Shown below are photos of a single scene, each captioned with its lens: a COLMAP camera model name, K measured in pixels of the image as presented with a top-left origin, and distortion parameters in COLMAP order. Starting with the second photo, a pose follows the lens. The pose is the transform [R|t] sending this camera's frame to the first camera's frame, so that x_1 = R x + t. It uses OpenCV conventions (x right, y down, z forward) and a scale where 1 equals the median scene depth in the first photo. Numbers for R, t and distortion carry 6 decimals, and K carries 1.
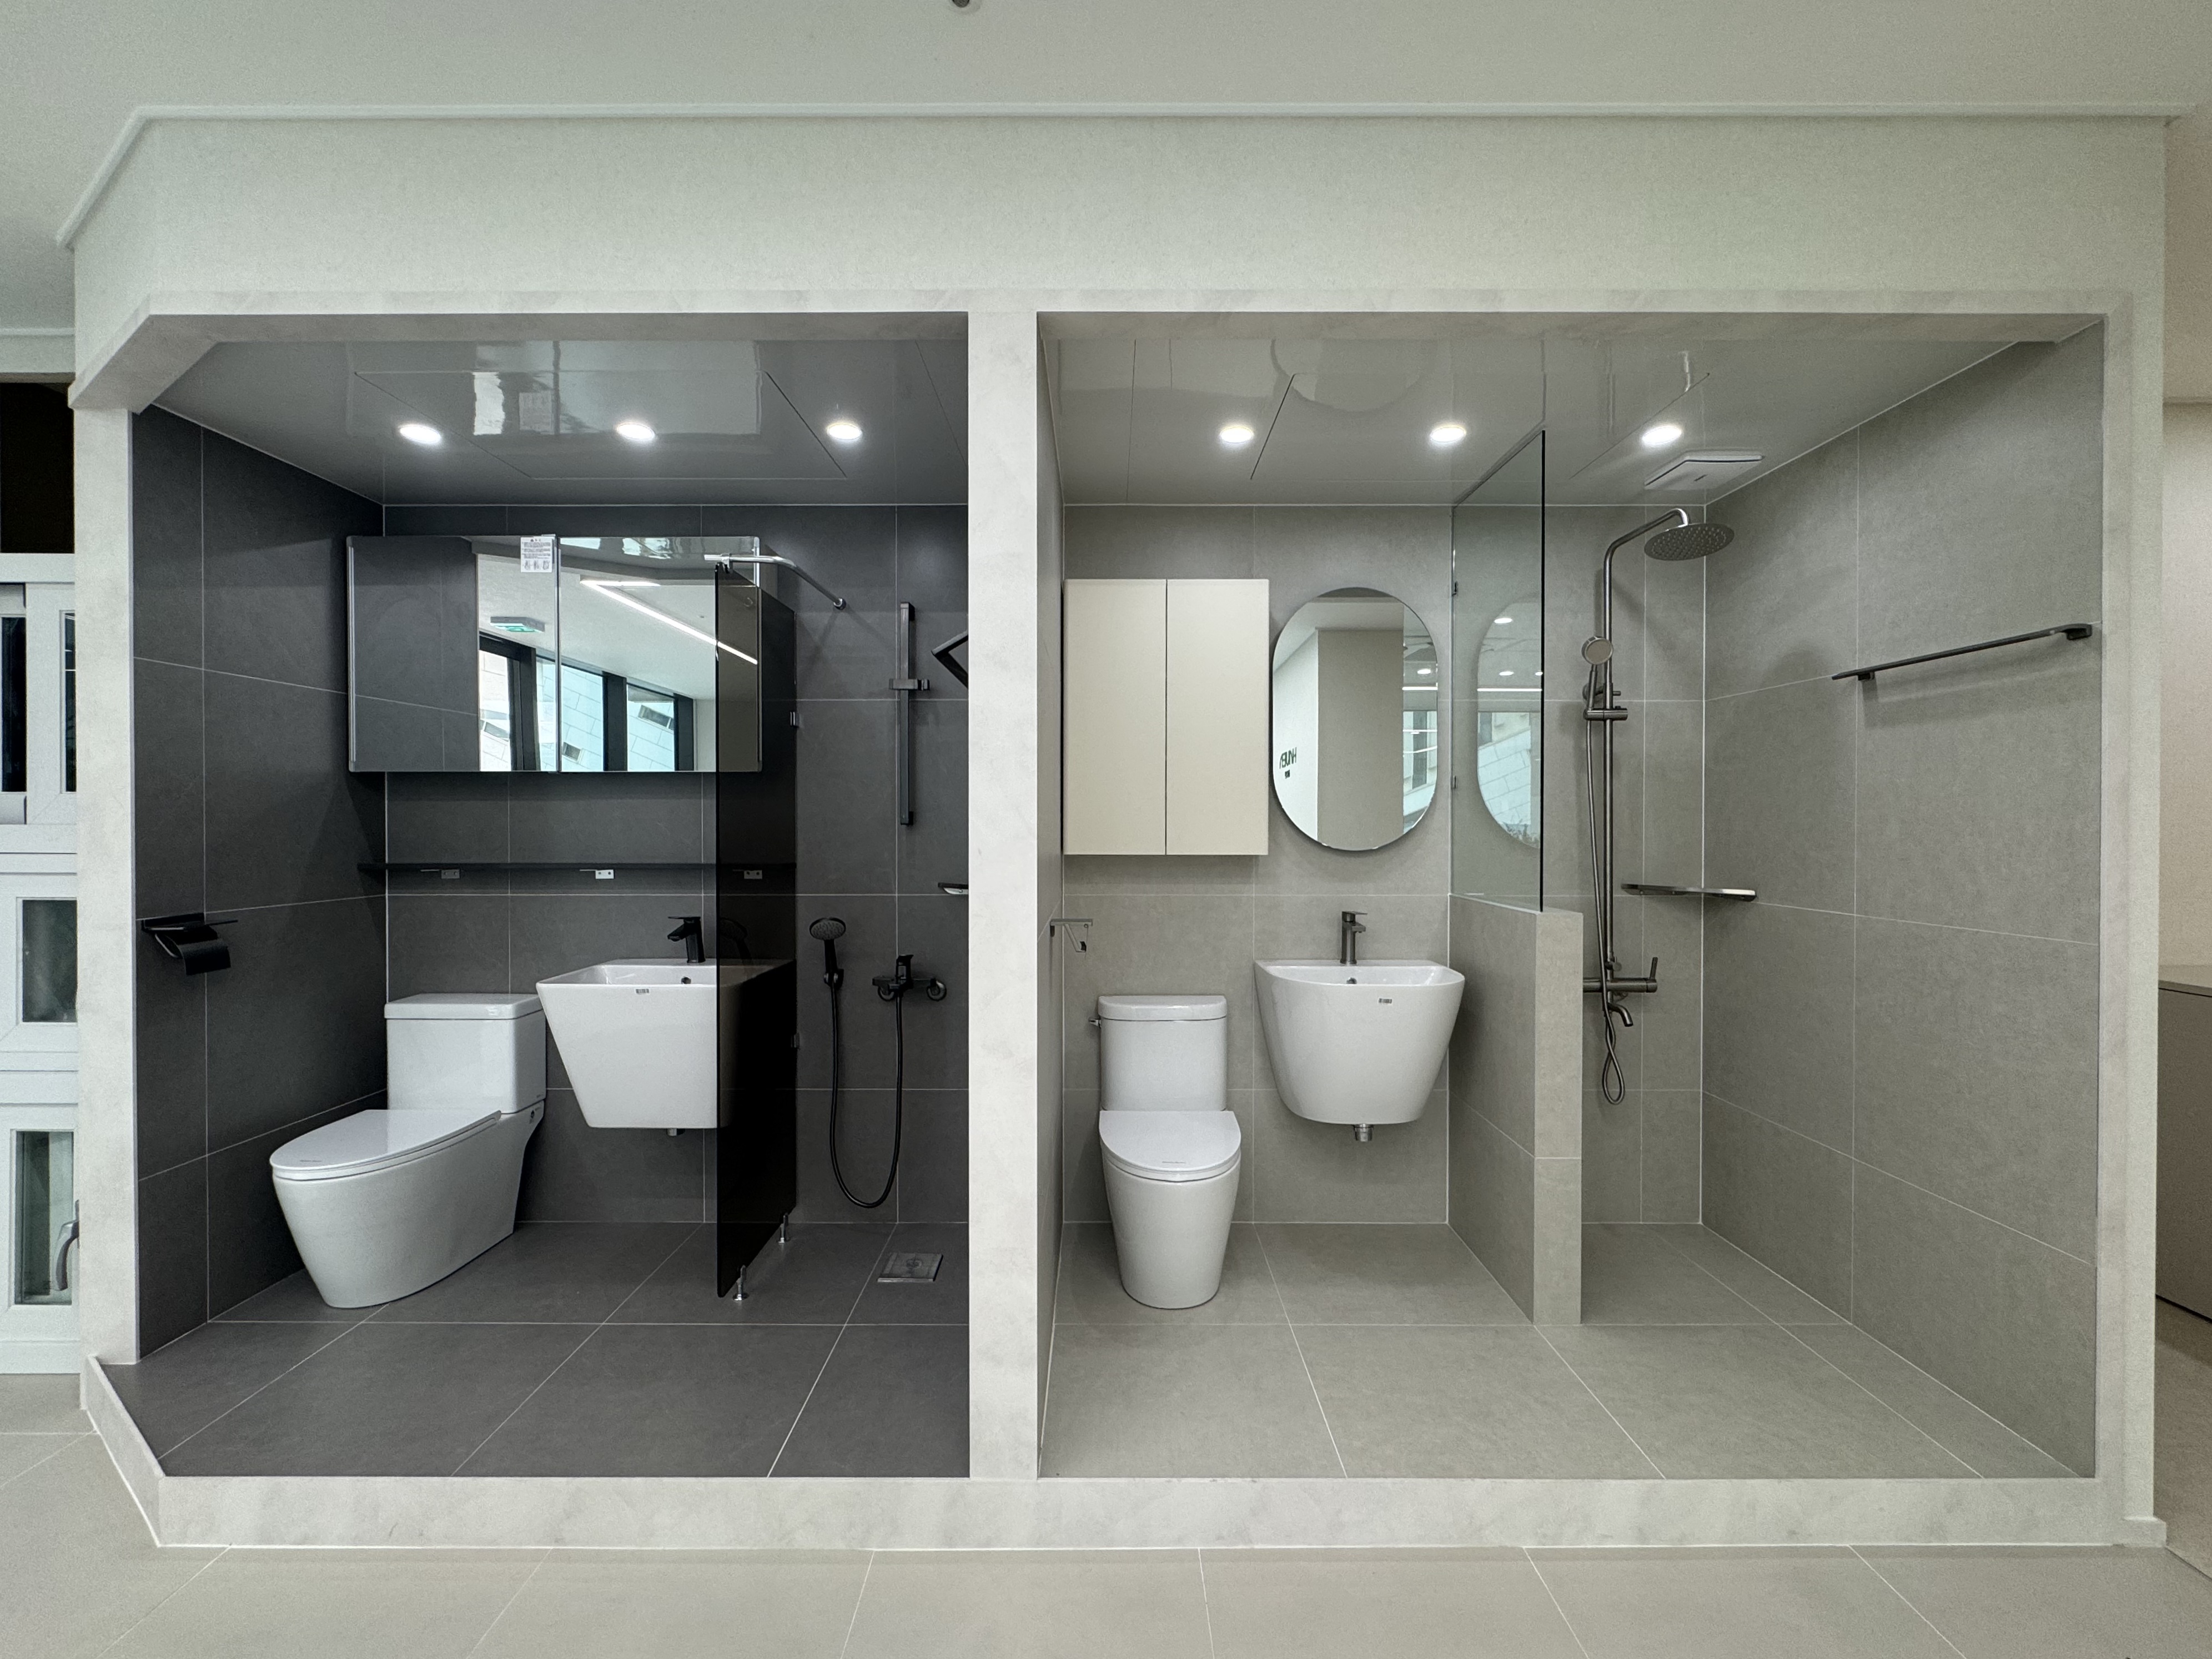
lens RADIAL K [[946.9, 0, 1106.0], [0, 946.9, 829.5], [0, 0, 1]] dist [-0.012858, -0.000224]
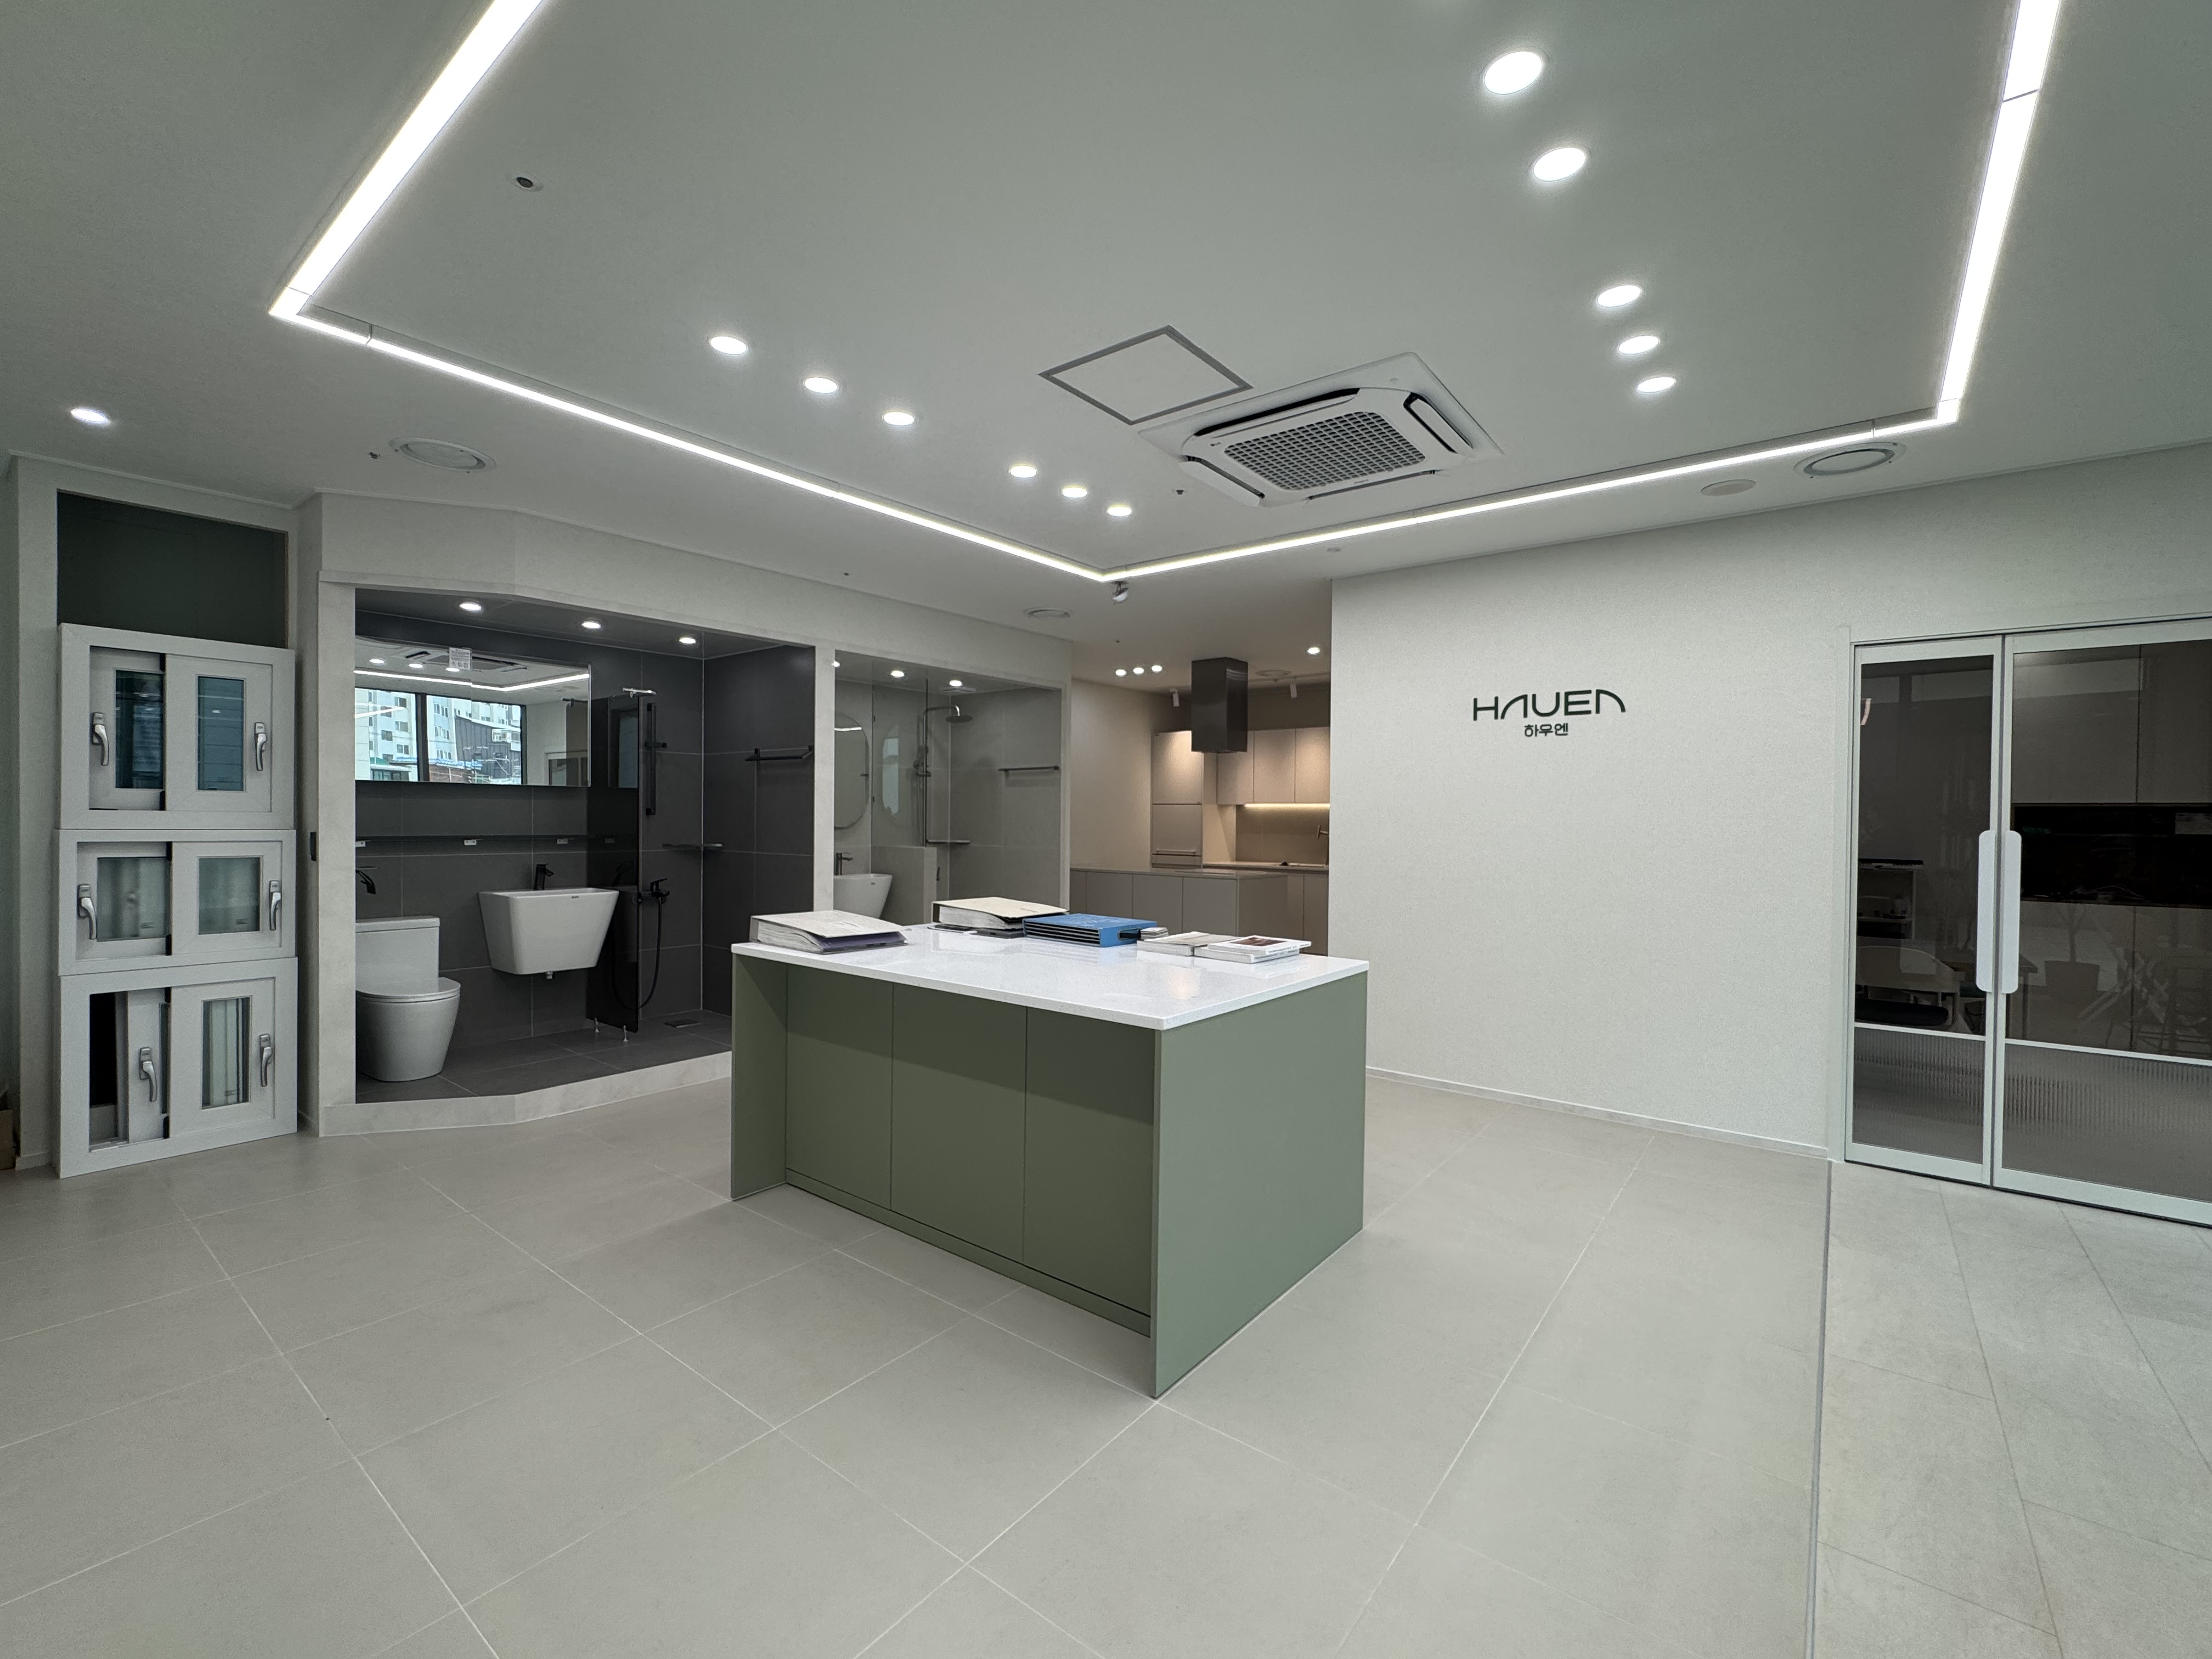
lens RADIAL K [[946.9, 0, 1106.0], [0, 946.9, 829.5], [0, 0, 1]] dist [-0.012858, -0.000224]
pose [[0.610144, -0.005932, 0.792269, -1.324403], [-0.001300, 0.999963, 0.008488, 0.008475], [-0.792290, -0.006209, 0.610113, -1.064146]]
